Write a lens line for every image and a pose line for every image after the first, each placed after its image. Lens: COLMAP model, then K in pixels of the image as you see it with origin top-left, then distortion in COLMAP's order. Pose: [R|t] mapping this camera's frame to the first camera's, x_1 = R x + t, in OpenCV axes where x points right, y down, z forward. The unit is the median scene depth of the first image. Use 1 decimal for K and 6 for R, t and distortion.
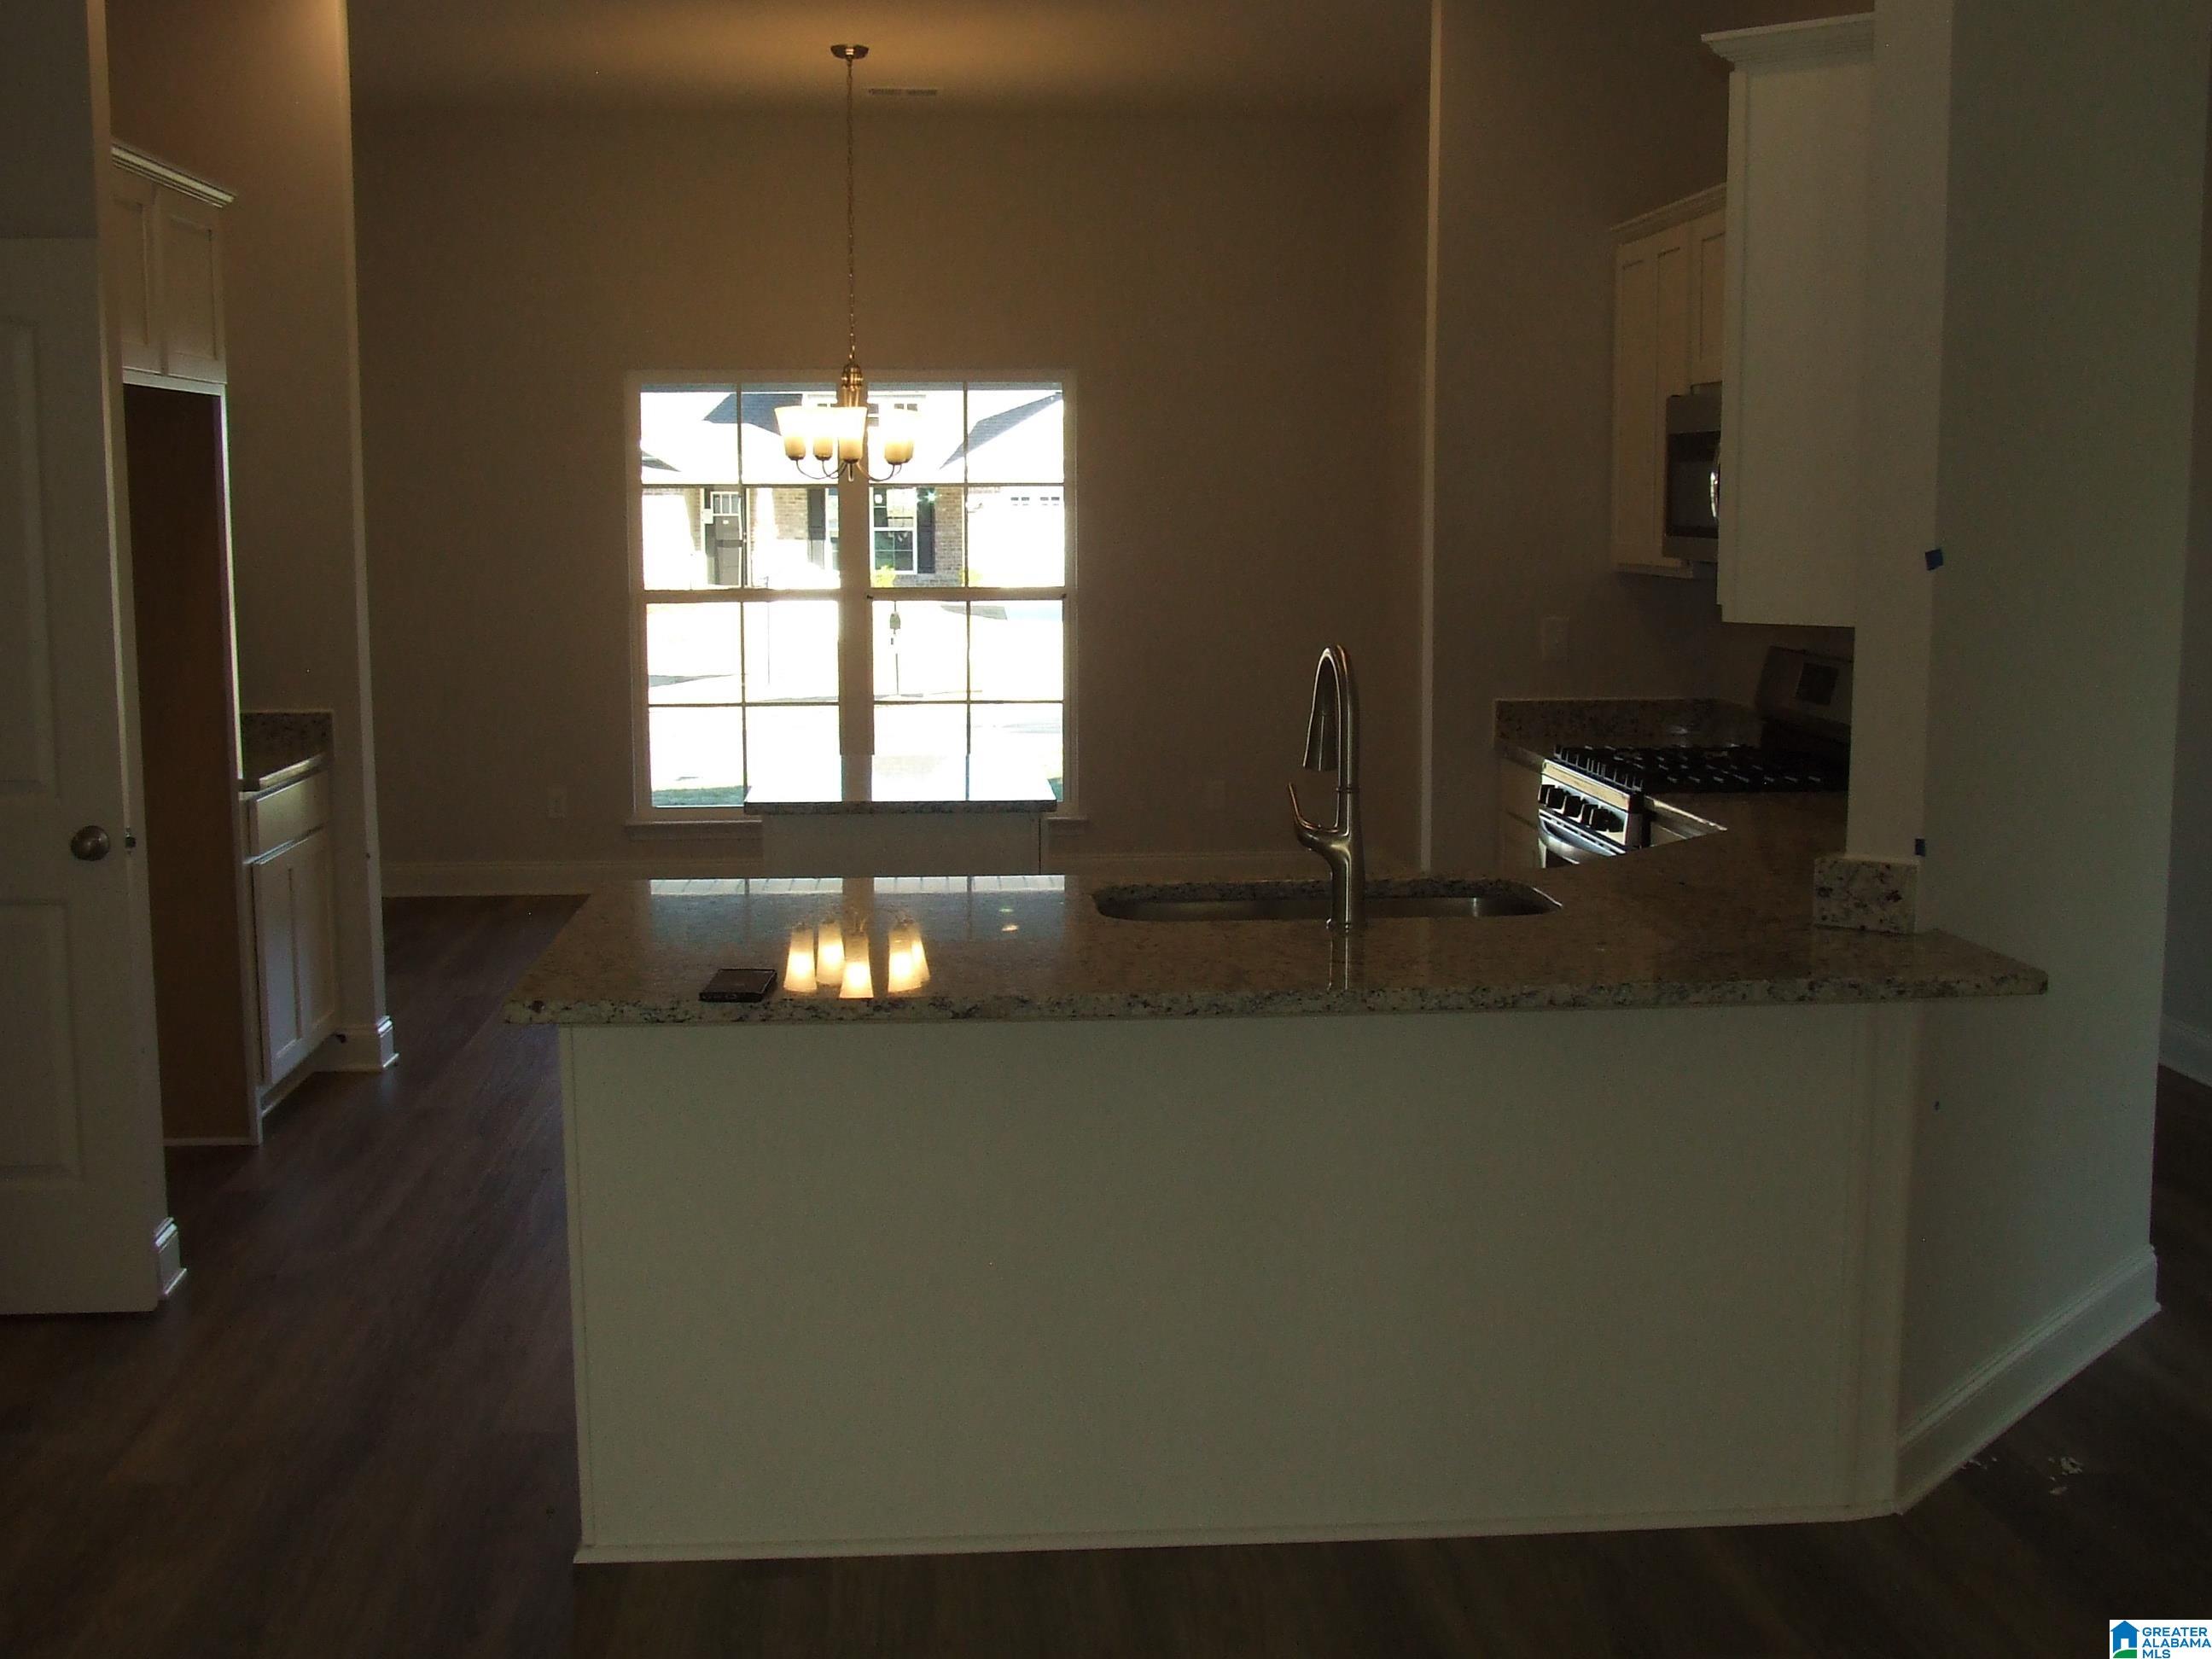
lens RADIAL K [[2420.1, 0, 1104.8], [0, 2420.1, 830.3], [0, 0, 1]] dist [-0.060006, 0.000000]
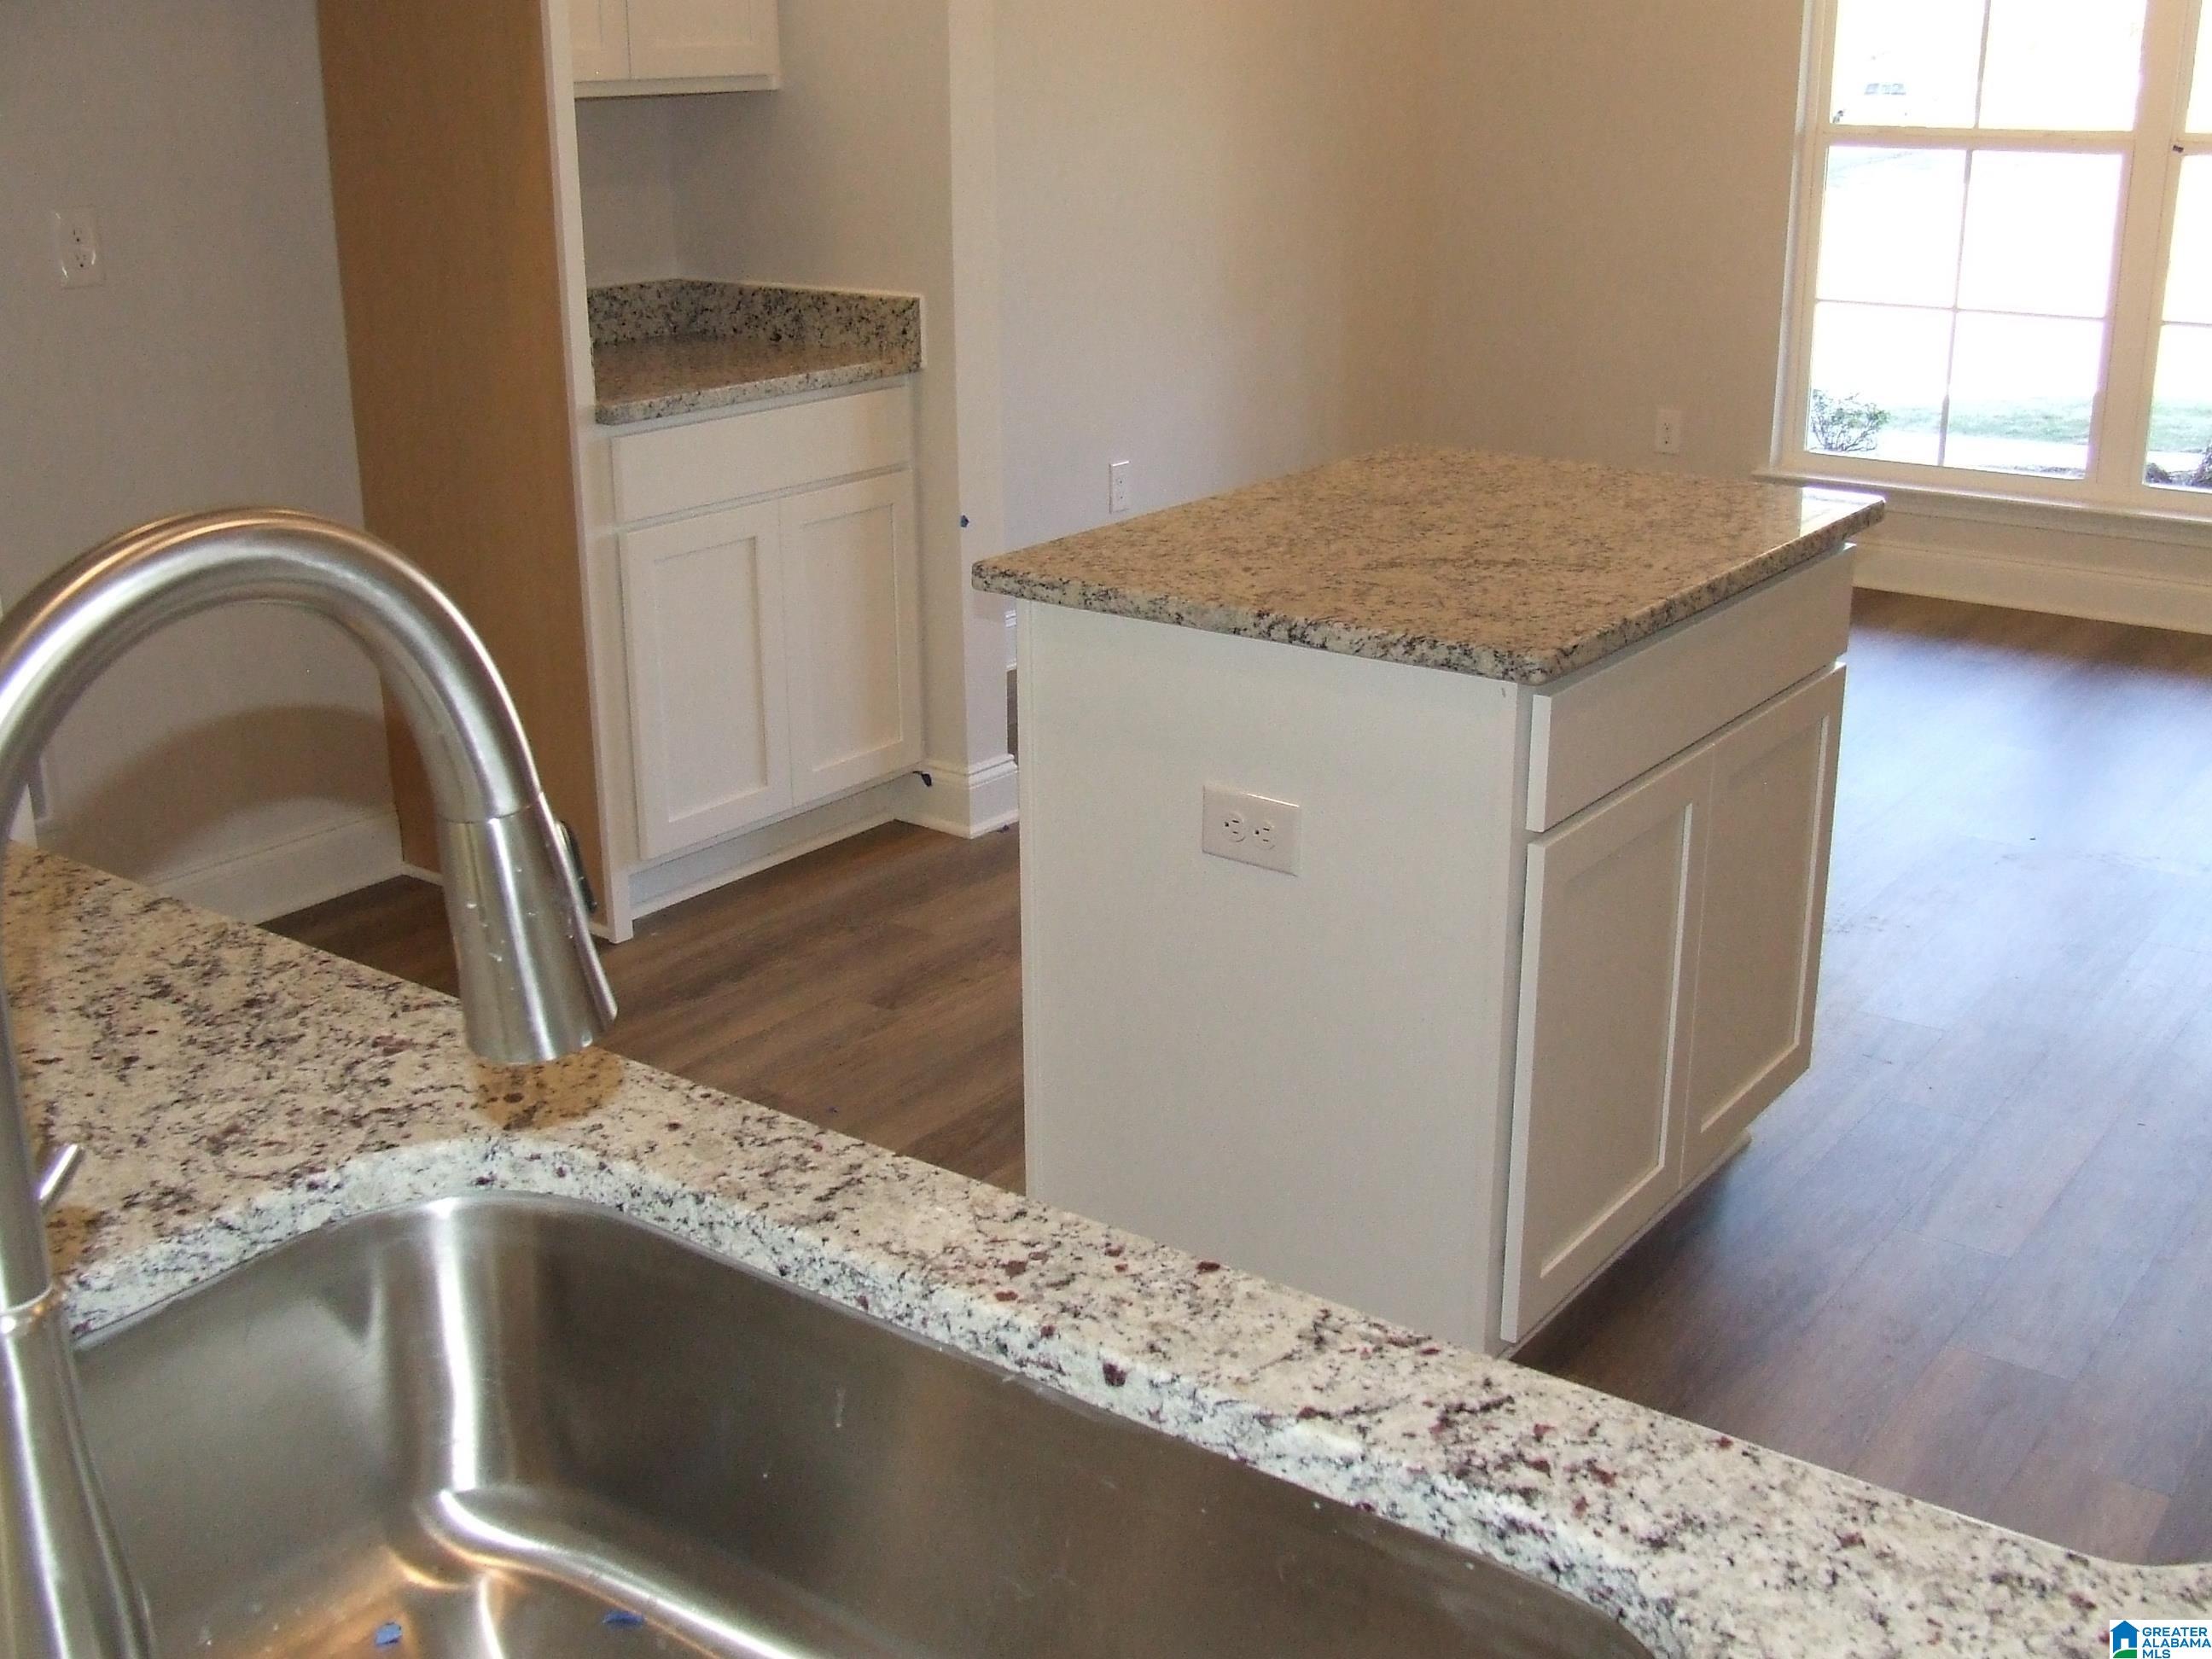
lens RADIAL K [[2420.1, 0, 1103.3], [0, 2420.1, 816.9], [0, 0, 1]] dist [-0.060006, 0.000000]
pose [[0.759605, 0.201979, -0.618227, 0.105936], [-0.083831, 0.973033, 0.214895, -0.039002], [0.644959, -0.111409, 0.756053, 0.352460]]
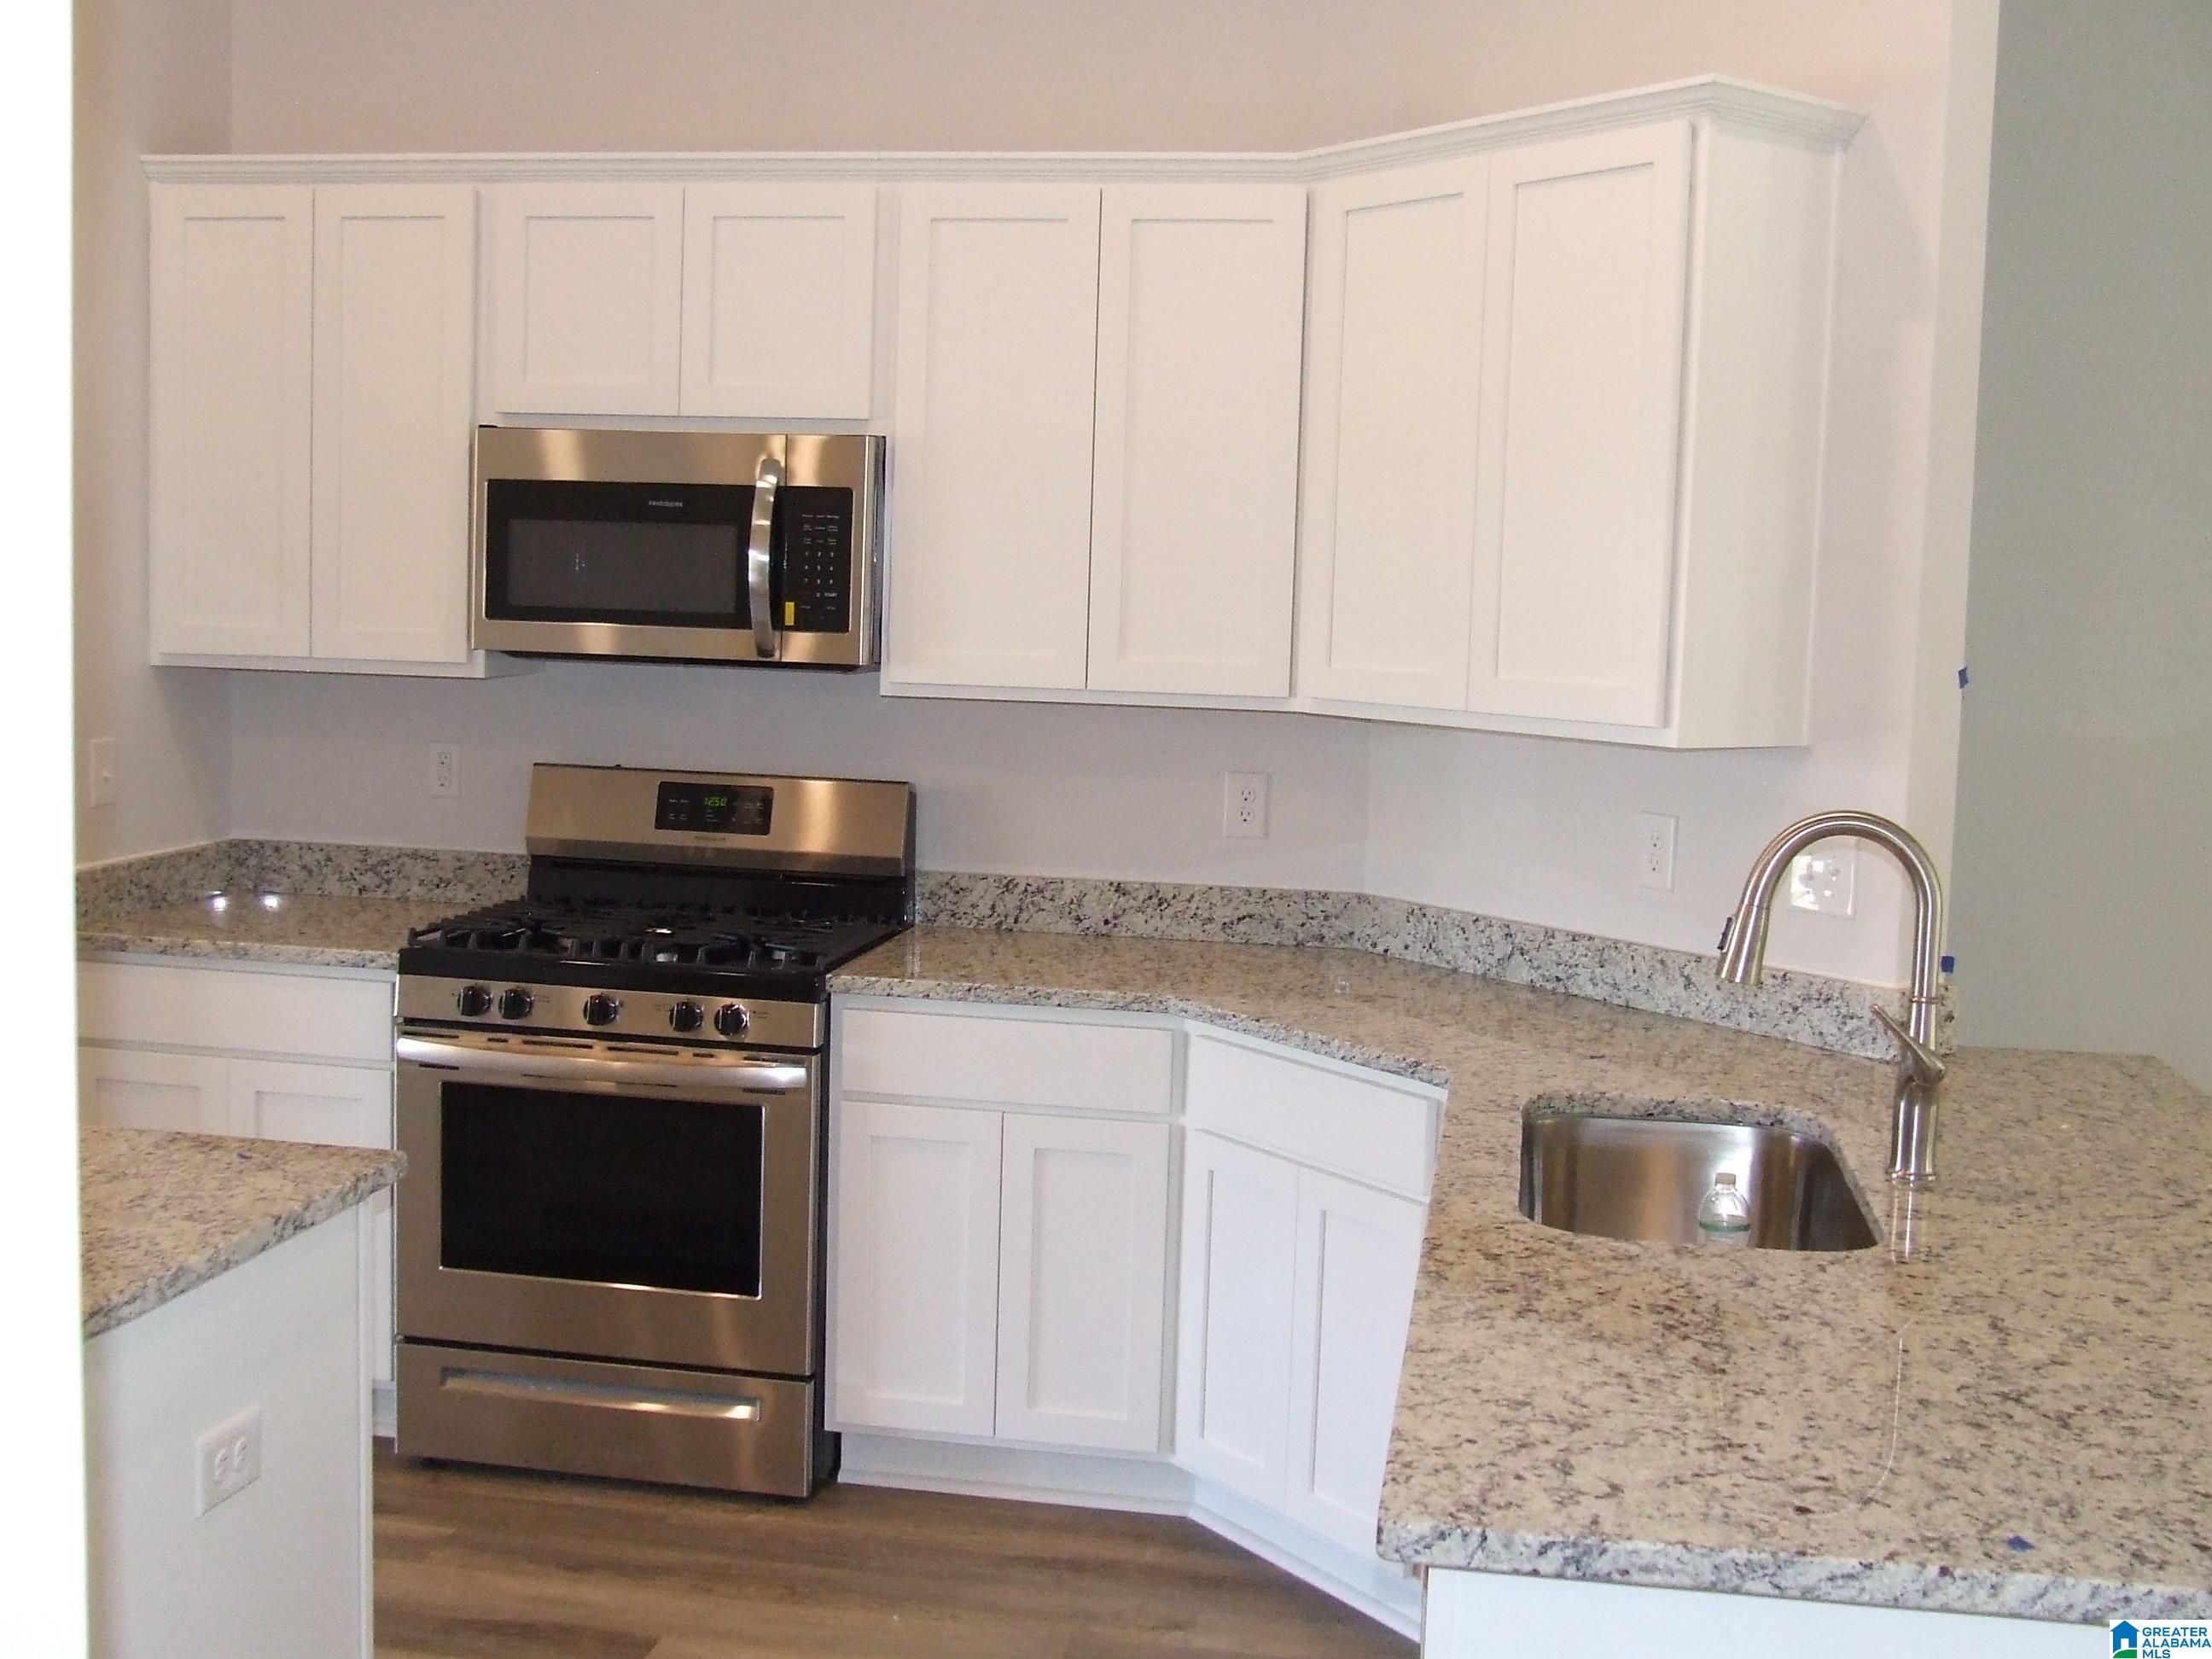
lens RADIAL K [[2420.1, 0, 1117.6], [0, 2420.1, 831.6], [0, 0, 1]] dist [-0.060006, 0.000000]
pose [[0.230868, -0.088163, 0.968983, -0.266831], [0.098395, 0.992896, 0.066896, -0.055674], [-0.967997, 0.079899, 0.237902, 0.408066]]
